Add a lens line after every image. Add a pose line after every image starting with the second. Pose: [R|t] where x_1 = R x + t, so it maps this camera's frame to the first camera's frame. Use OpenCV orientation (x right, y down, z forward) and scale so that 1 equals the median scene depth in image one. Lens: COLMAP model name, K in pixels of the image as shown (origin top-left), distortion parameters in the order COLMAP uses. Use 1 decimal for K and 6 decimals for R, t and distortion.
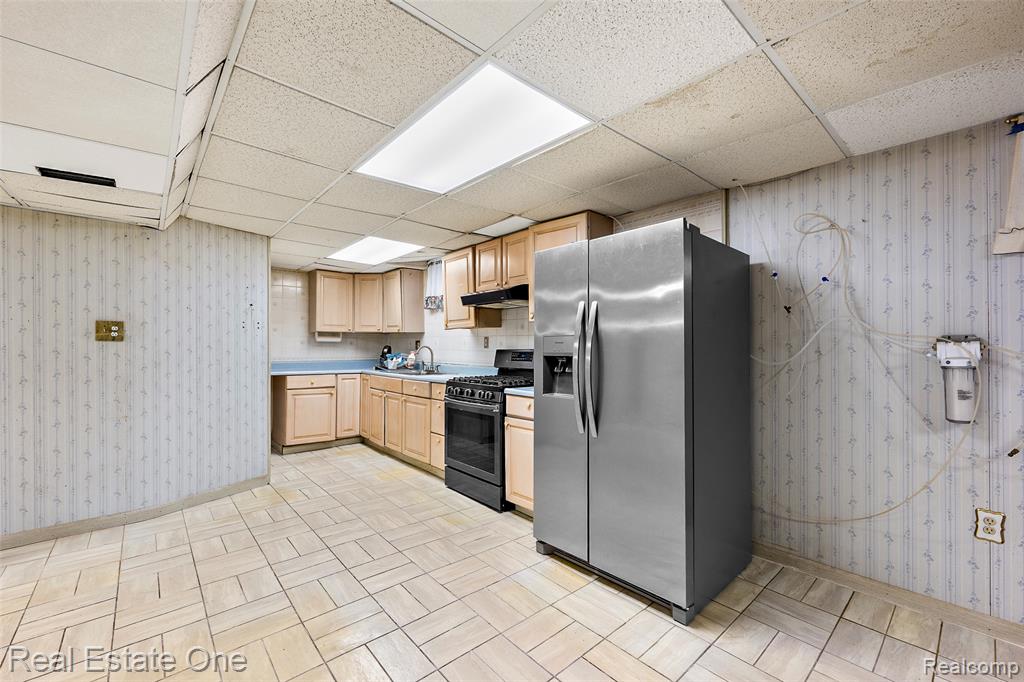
lens RADIAL K [[412.5, 0, 517.9], [0, 412.5, 344.1], [0, 0, 1]] dist [-0.001631, -0.000064]
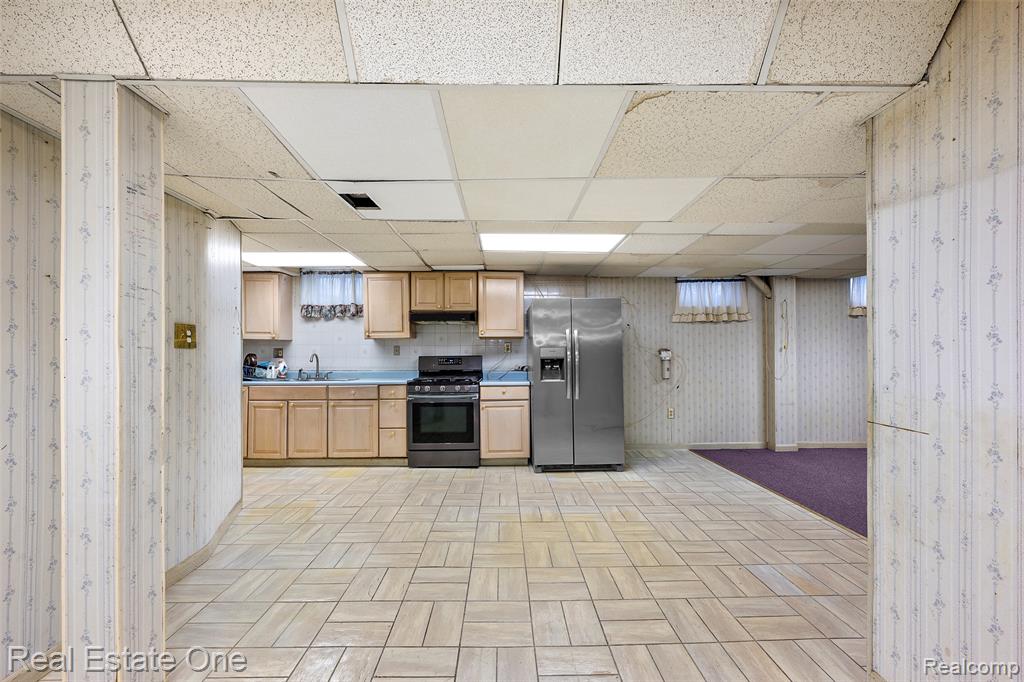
lens RADIAL K [[412.5, 0, 494.4], [0, 412.5, 348.9], [0, 0, 1]] dist [-0.001631, -0.000064]
pose [[0.660966, 0.005223, 0.750397, -1.189490], [0.000786, 0.999970, -0.007653, 0.000350], [-0.750415, 0.005648, 0.660943, -0.004465]]
